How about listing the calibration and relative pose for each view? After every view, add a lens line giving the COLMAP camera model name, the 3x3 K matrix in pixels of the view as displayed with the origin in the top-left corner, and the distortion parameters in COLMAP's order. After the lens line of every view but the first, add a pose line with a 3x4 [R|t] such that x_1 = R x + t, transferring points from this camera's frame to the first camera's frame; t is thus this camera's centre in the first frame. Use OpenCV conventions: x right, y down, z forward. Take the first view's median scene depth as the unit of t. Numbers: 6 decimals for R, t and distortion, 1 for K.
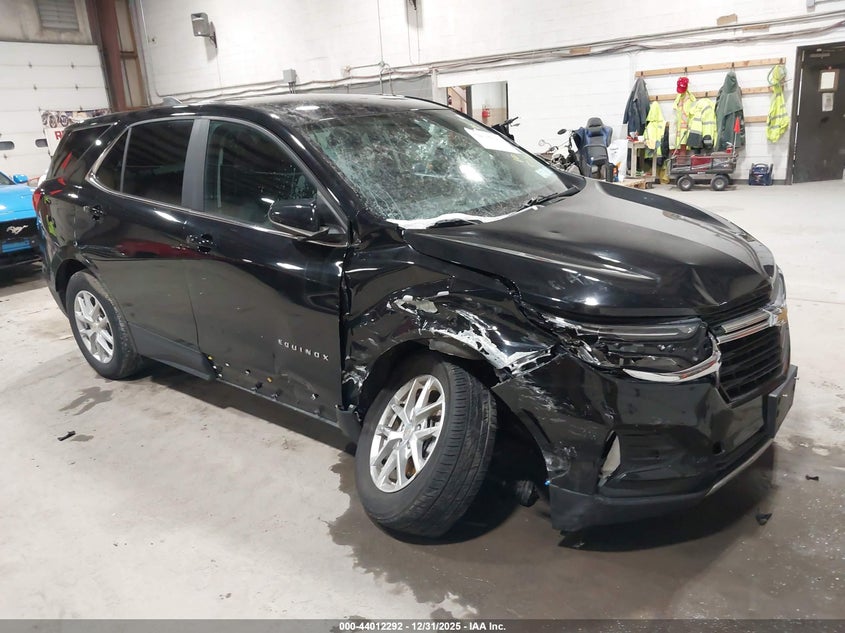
lens RADIAL K [[643.4, 0, 420.2], [0, 643.4, 316.8], [0, 0, 1]] dist [-0.008722, -0.003966]
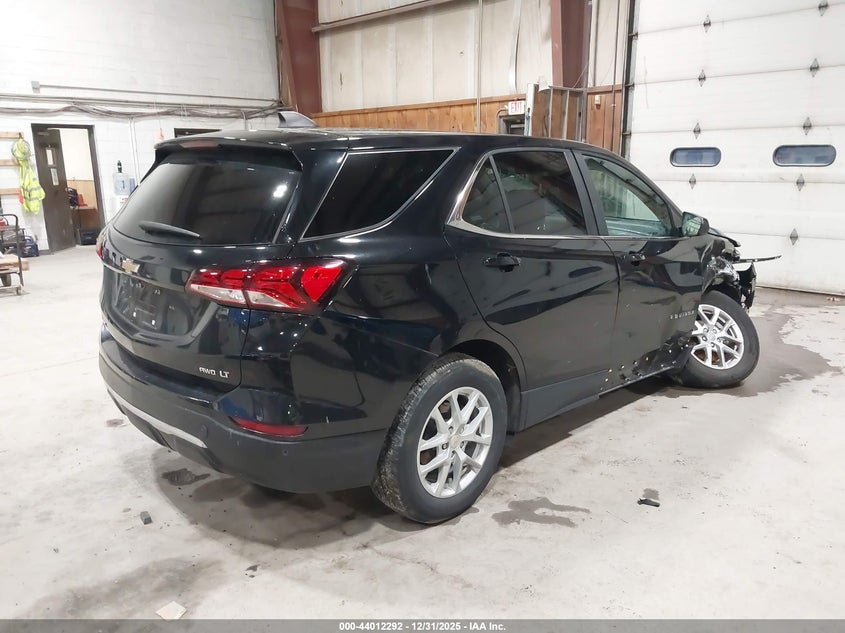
lens RADIAL K [[643.4, 0, 420.2], [0, 643.4, 316.8], [0, 0, 1]] dist [-0.008722, -0.003966]
pose [[0.135380, -0.165497, 0.976874, -1.197974], [0.291717, 0.948906, 0.120332, -0.204175], [-0.946876, 0.268680, 0.176741, 0.937293]]
